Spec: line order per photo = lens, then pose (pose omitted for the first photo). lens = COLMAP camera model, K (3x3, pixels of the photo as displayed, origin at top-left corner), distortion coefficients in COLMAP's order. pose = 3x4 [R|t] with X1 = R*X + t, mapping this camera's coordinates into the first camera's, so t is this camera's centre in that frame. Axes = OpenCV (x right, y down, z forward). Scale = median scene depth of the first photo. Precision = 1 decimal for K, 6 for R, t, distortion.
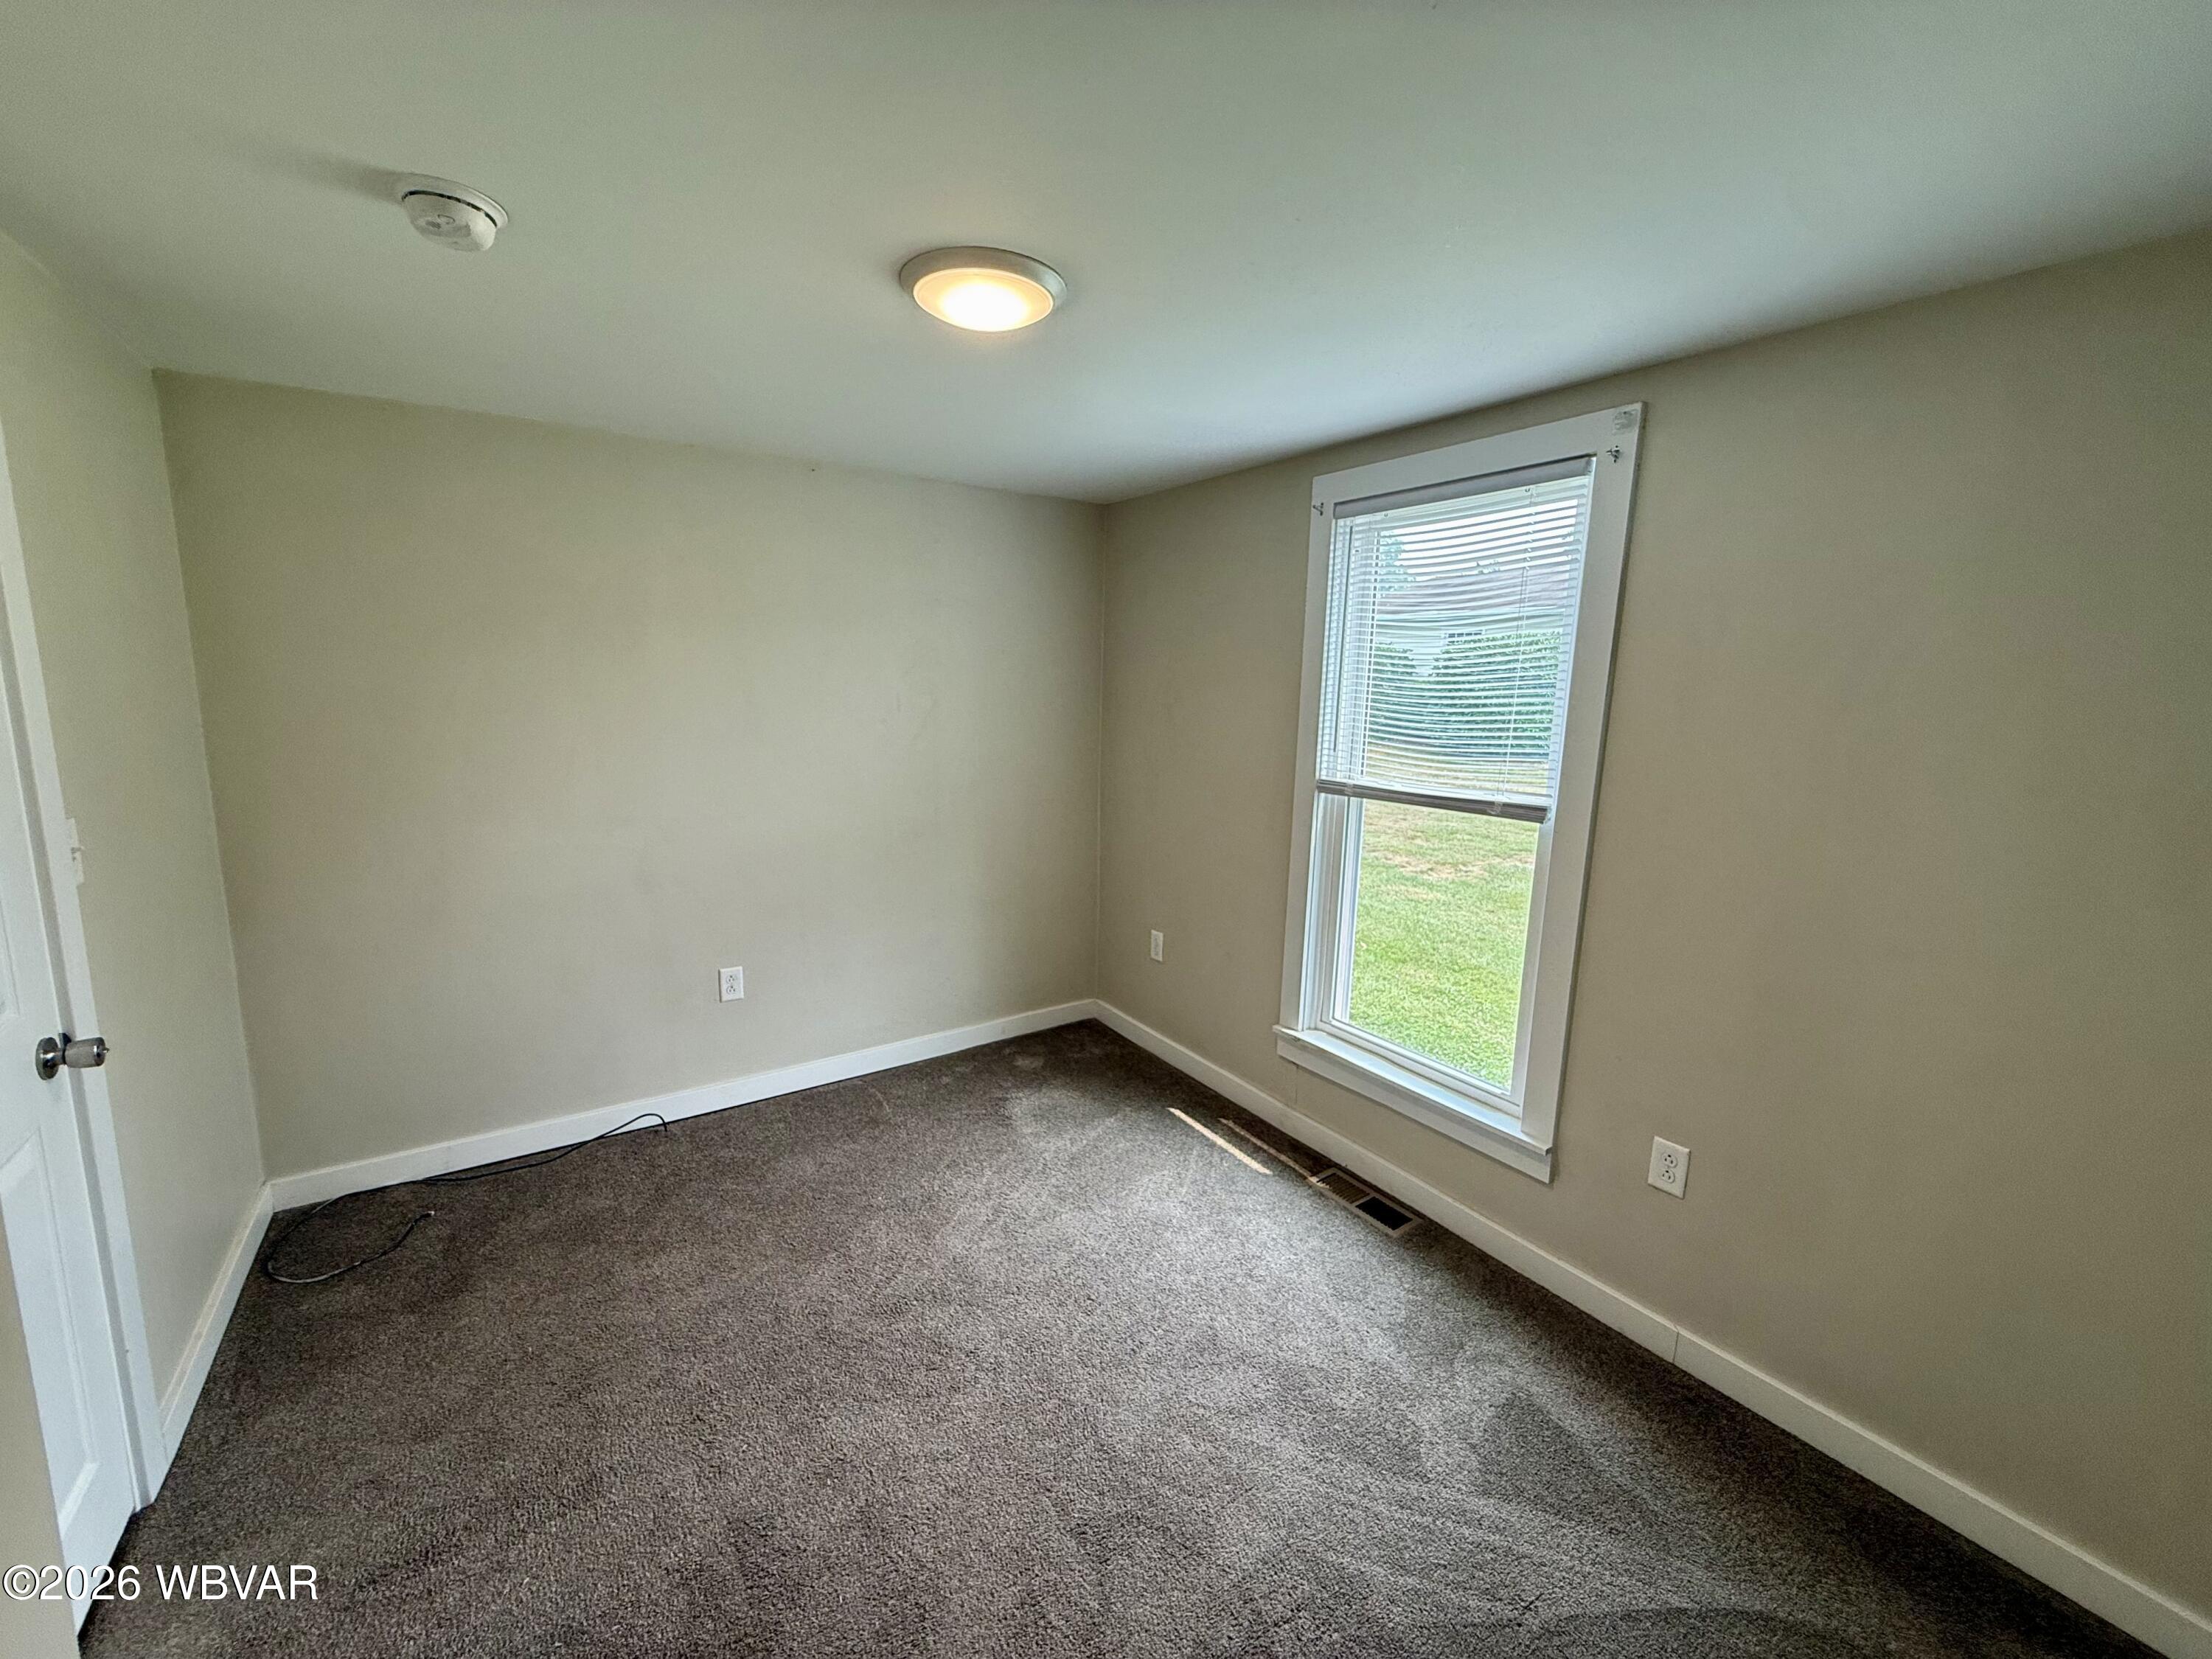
lens RADIAL K [[883.8, 0, 1101.9], [0, 883.8, 831.6], [0, 0, 1]] dist [-0.001561, 0.001412]
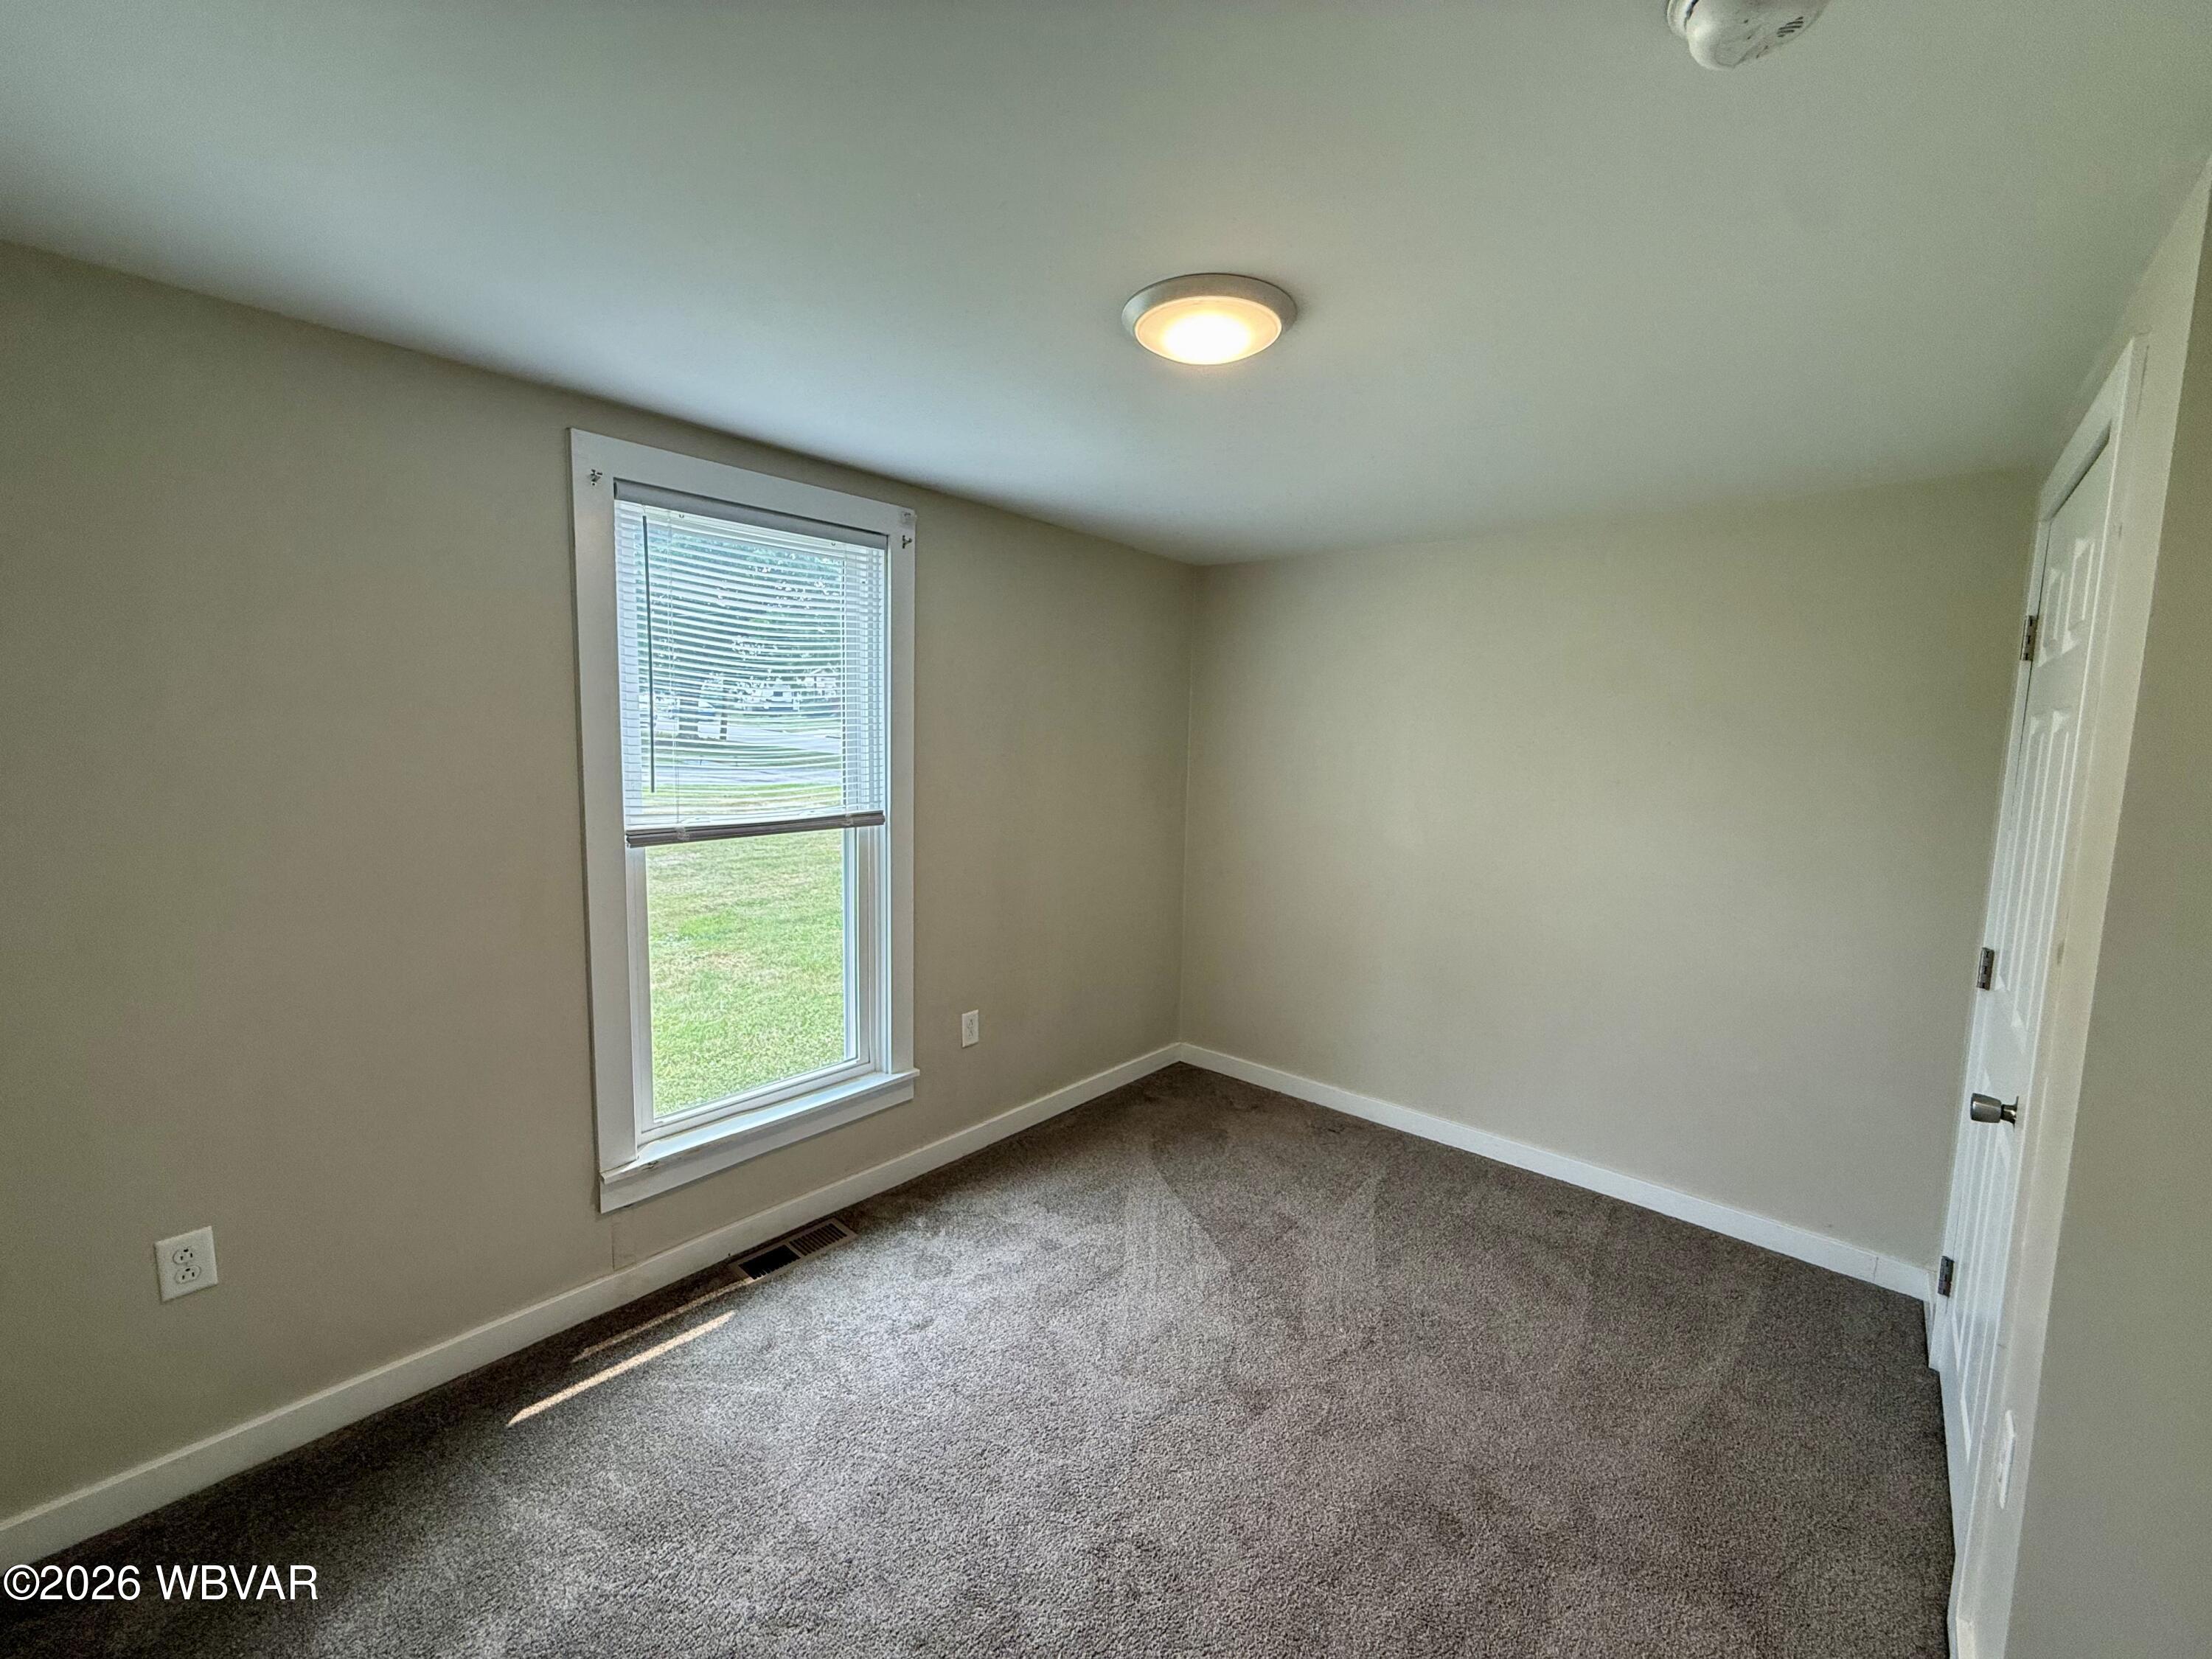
lens RADIAL K [[883.8, 0, 1096.0], [0, 883.8, 830.2], [0, 0, 1]] dist [-0.001561, 0.001412]
pose [[-0.245737, -0.141413, 0.958966, -0.642986], [0.131880, 0.975225, 0.177605, -0.153277], [-0.960323, 0.170113, -0.220999, 0.832150]]
